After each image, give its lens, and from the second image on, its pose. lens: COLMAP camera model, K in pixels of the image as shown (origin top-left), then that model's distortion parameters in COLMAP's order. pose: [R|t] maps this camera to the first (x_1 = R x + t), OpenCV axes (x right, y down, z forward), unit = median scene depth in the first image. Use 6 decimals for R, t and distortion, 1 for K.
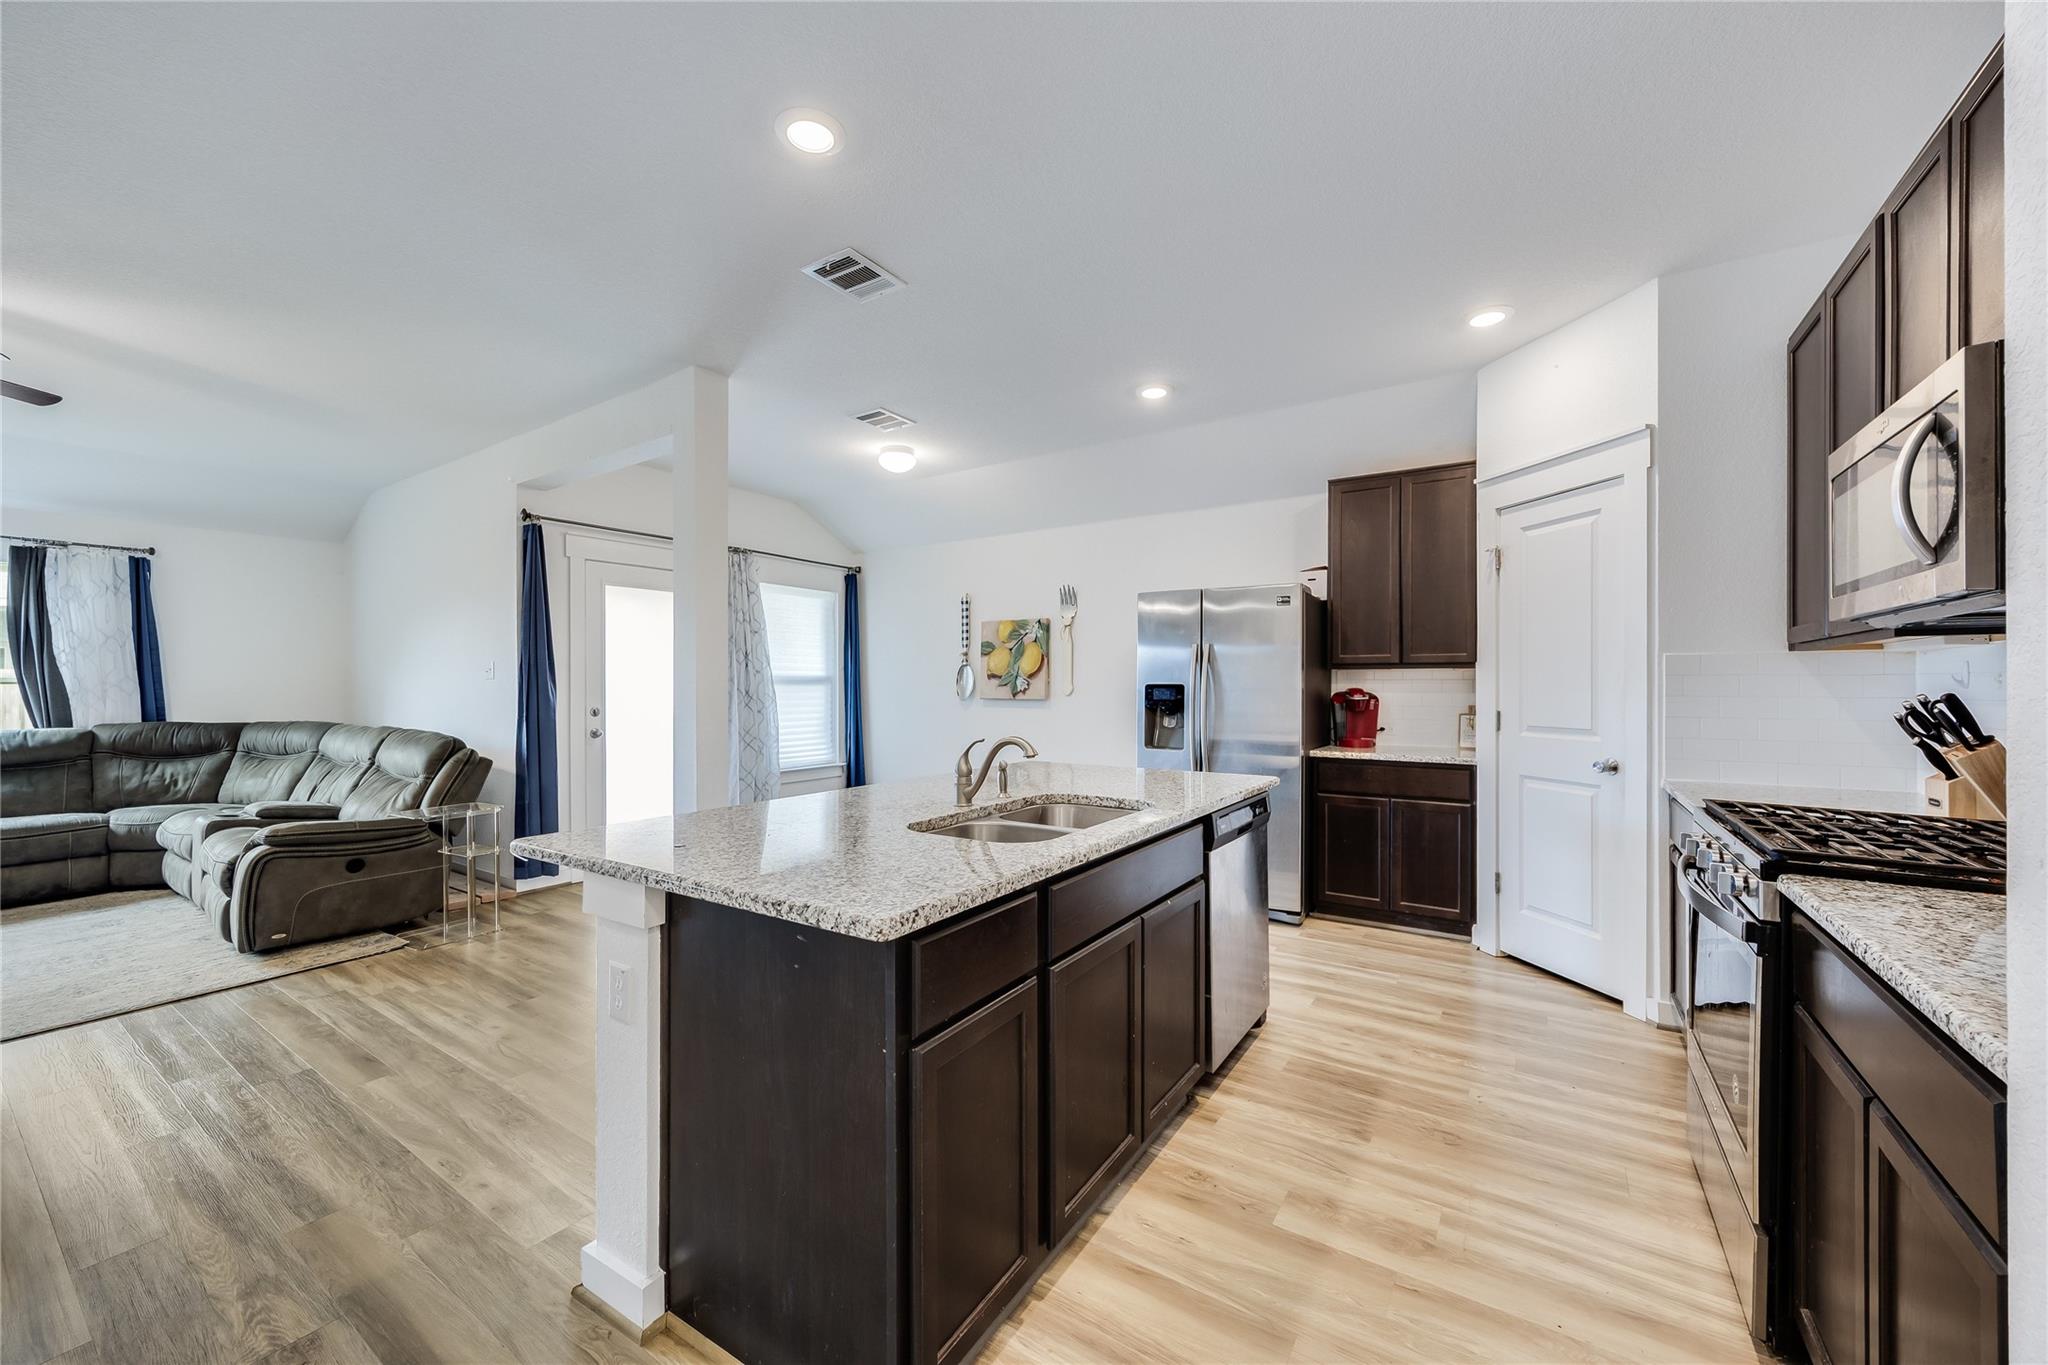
lens RADIAL K [[786.8, 0, 1019.1], [0, 786.8, 683.2], [0, 0, 1]] dist [-0.002112, 0.000715]
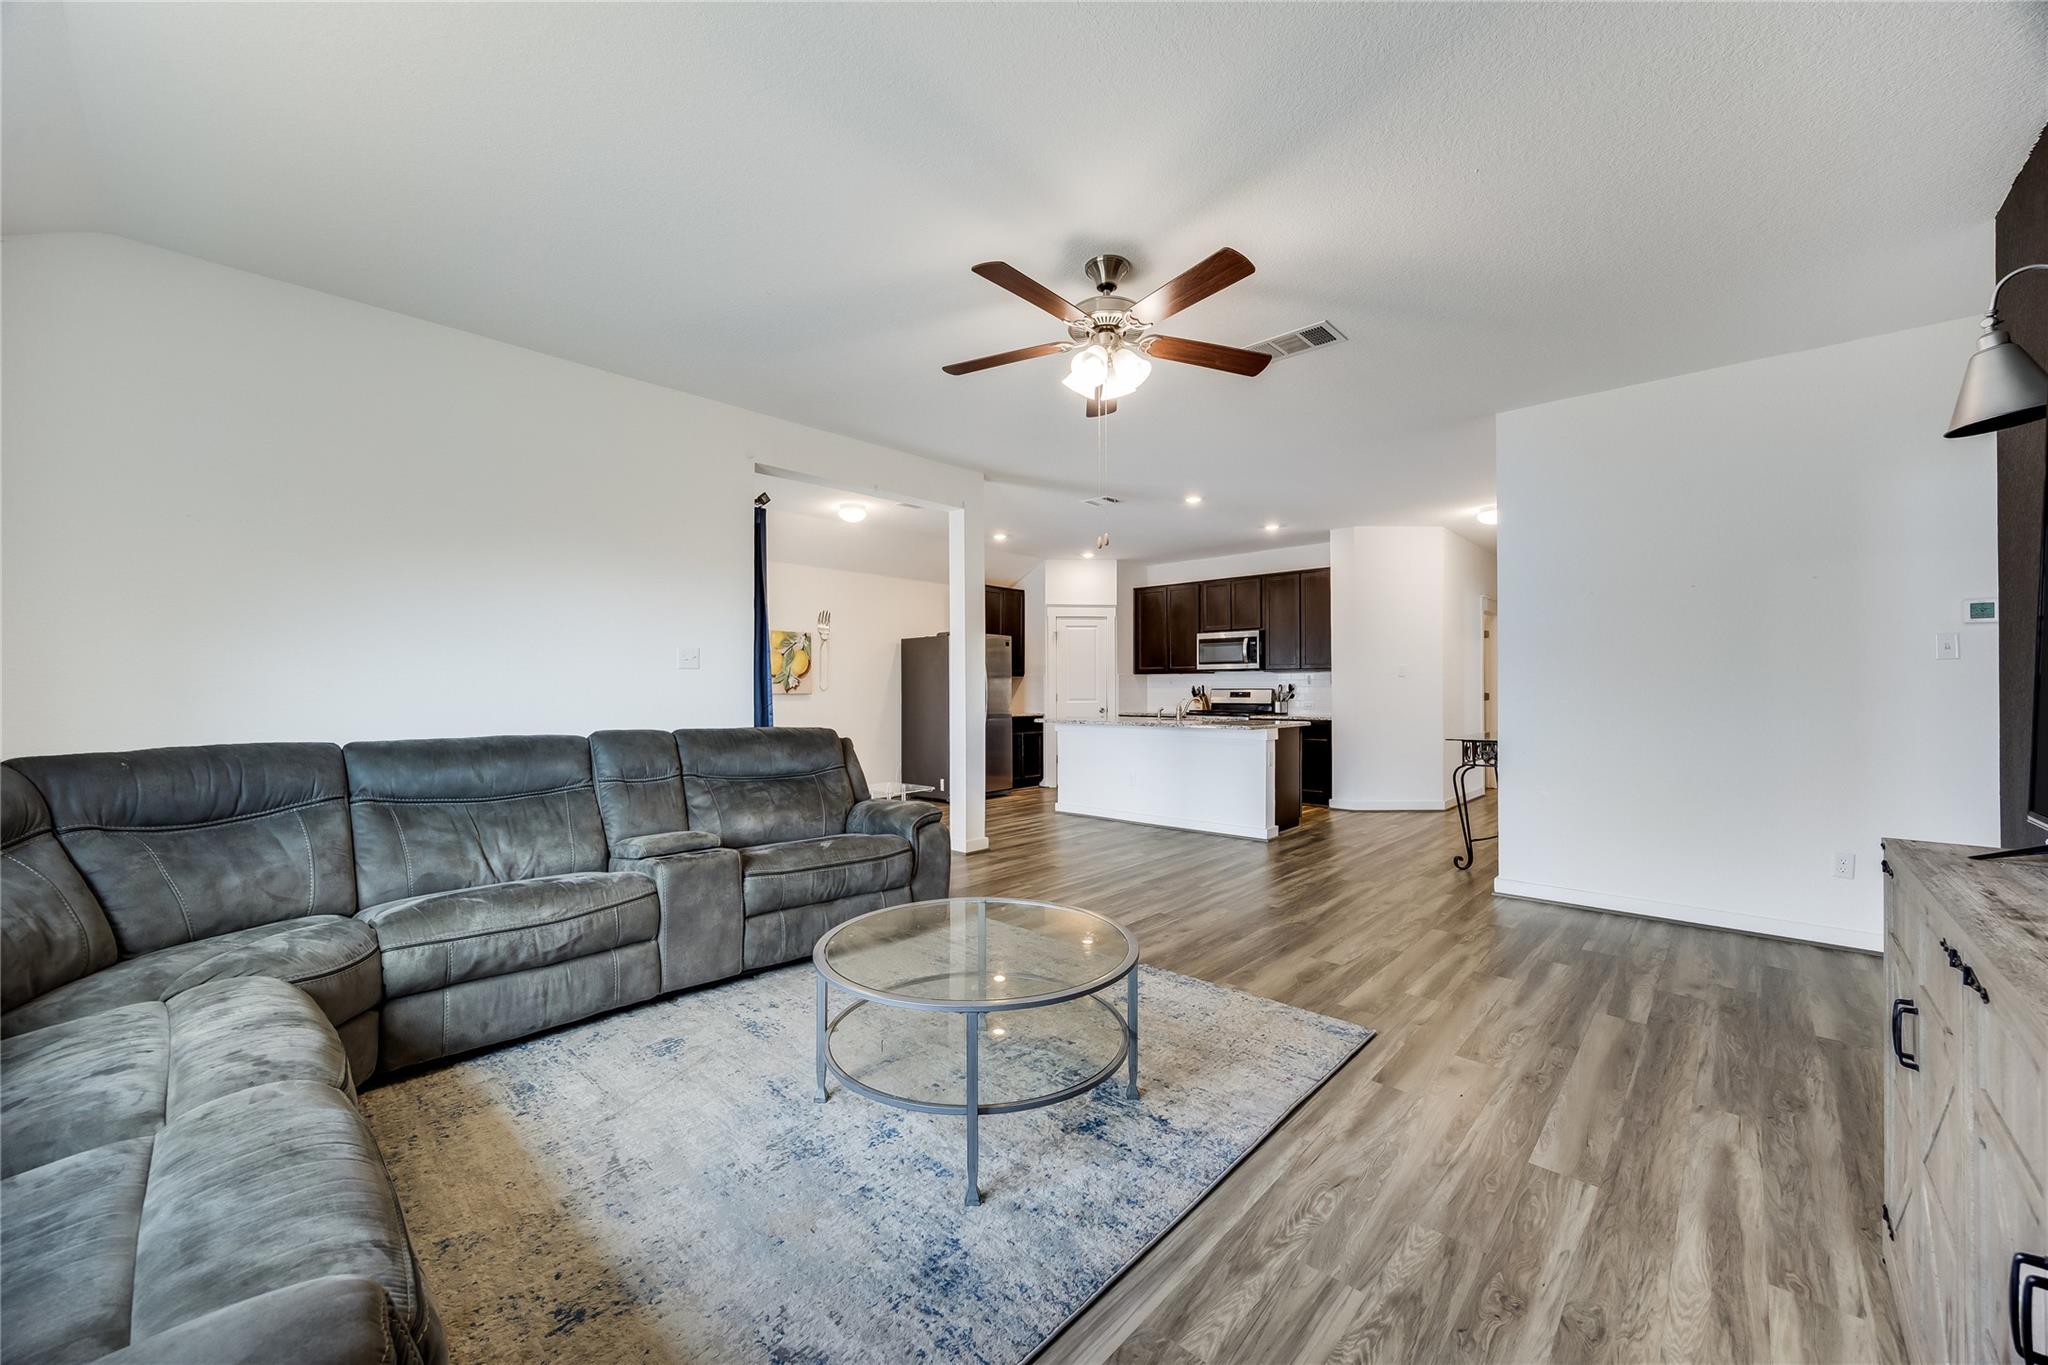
lens RADIAL K [[786.8, 0, 1034.7], [0, 786.8, 685.9], [0, 0, 1]] dist [-0.002112, 0.000715]
pose [[0.137772, 0.007700, 0.990434, -1.839438], [0.000374, 0.999969, -0.007826, 0.026641], [-0.990464, 0.001449, 0.137765, 0.656203]]
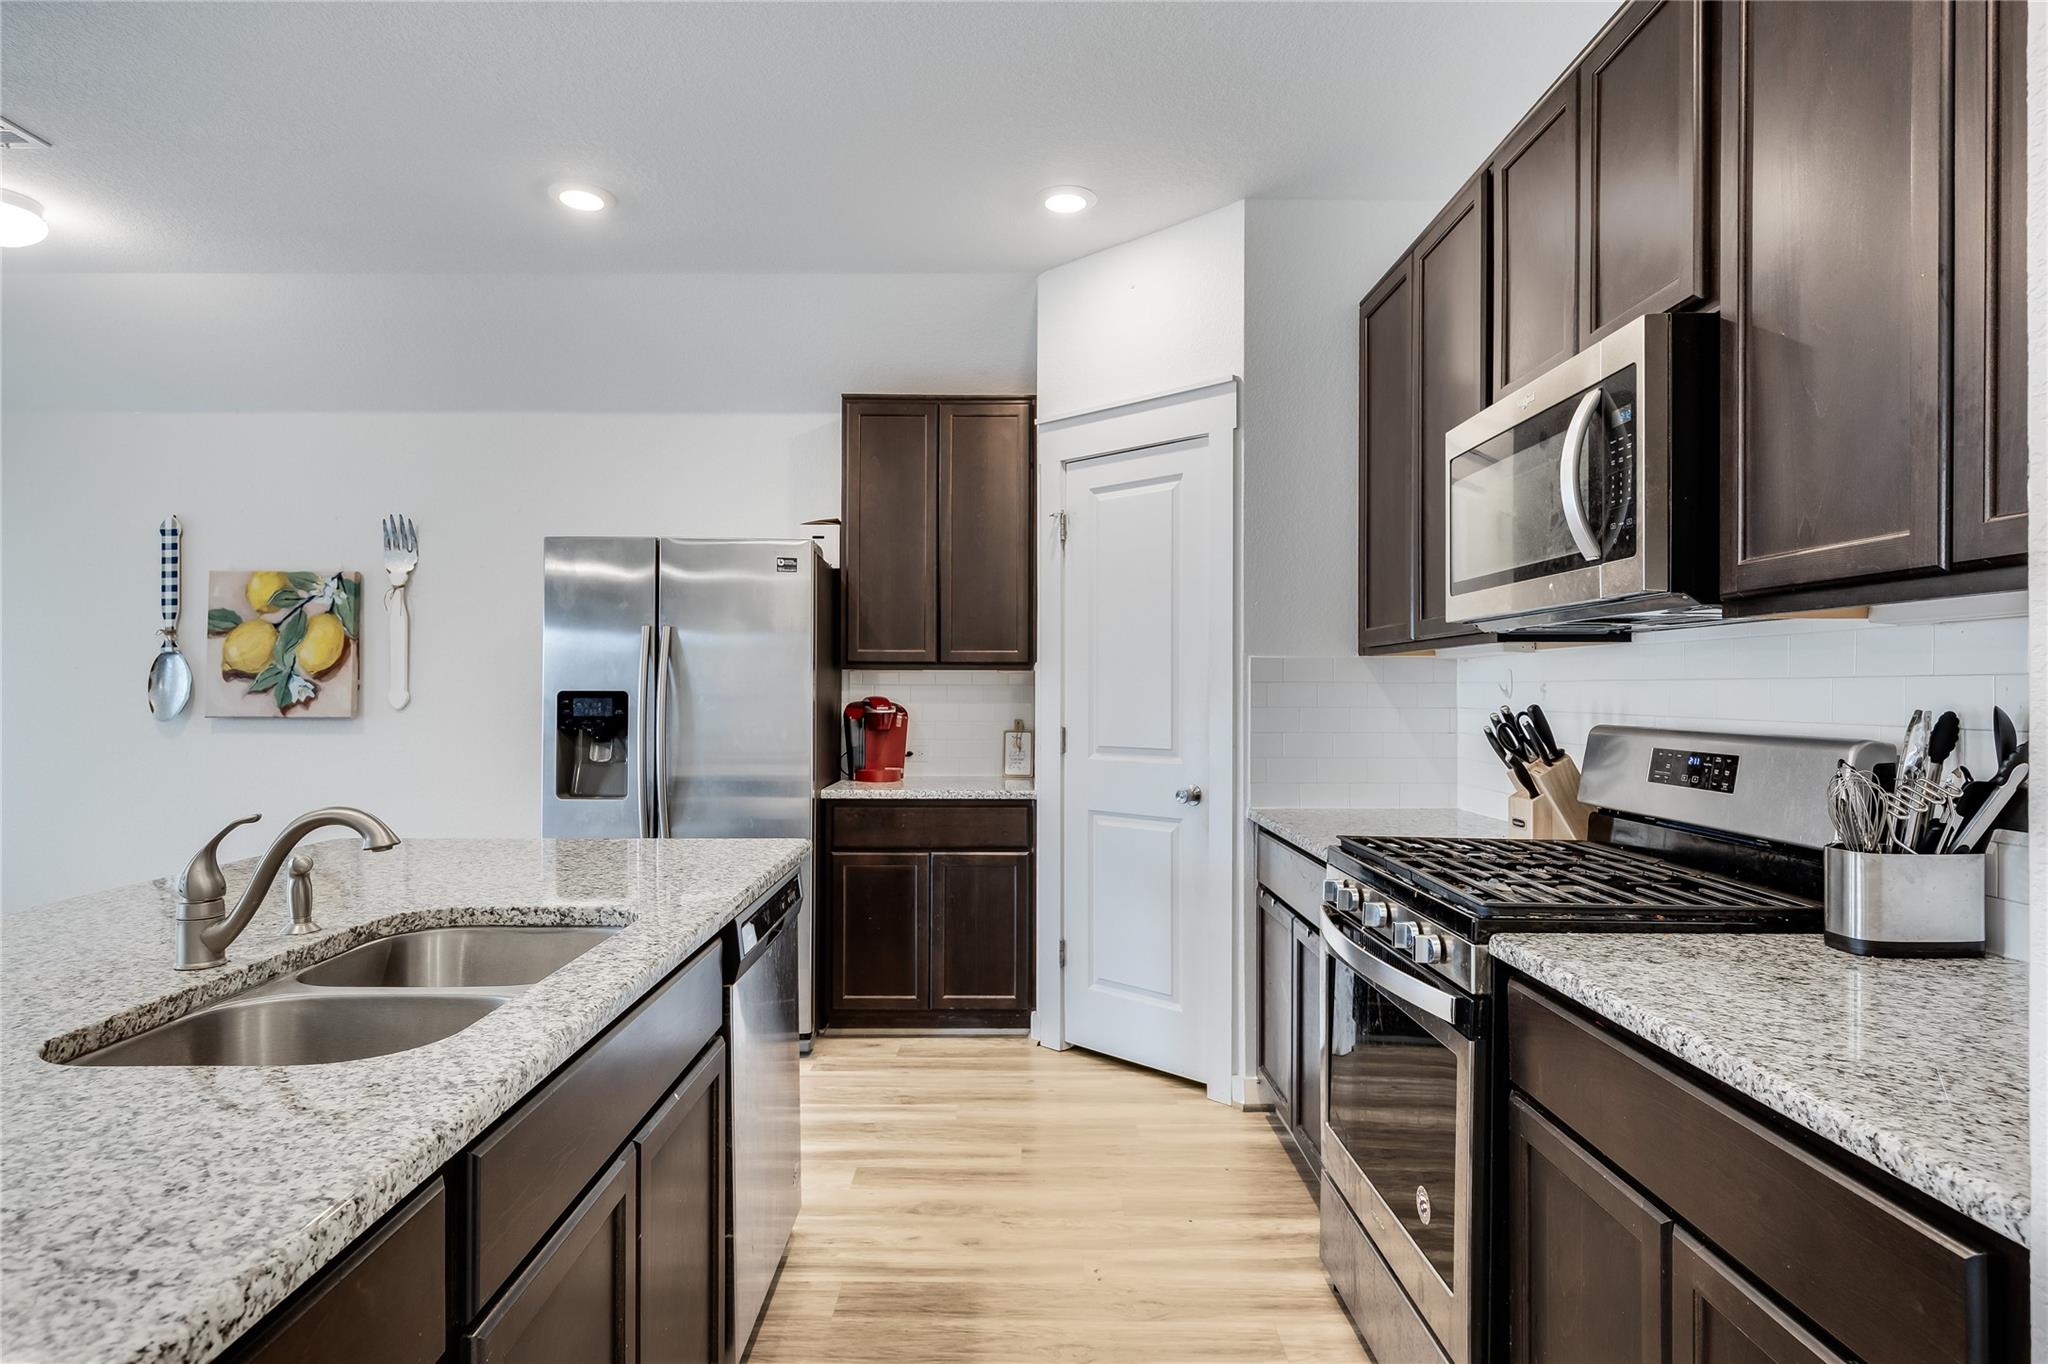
lens RADIAL K [[1107.7, 0, 1023.4], [0, 1107.7, 686.8], [0, 0, 1]] dist [0.008401, -0.004260]
pose [[0.827116, 0.002647, 0.562025, -0.023244], [-0.002670, 0.999996, -0.000781, -0.002583], [-0.562024, -0.000855, 0.827120, 0.124082]]
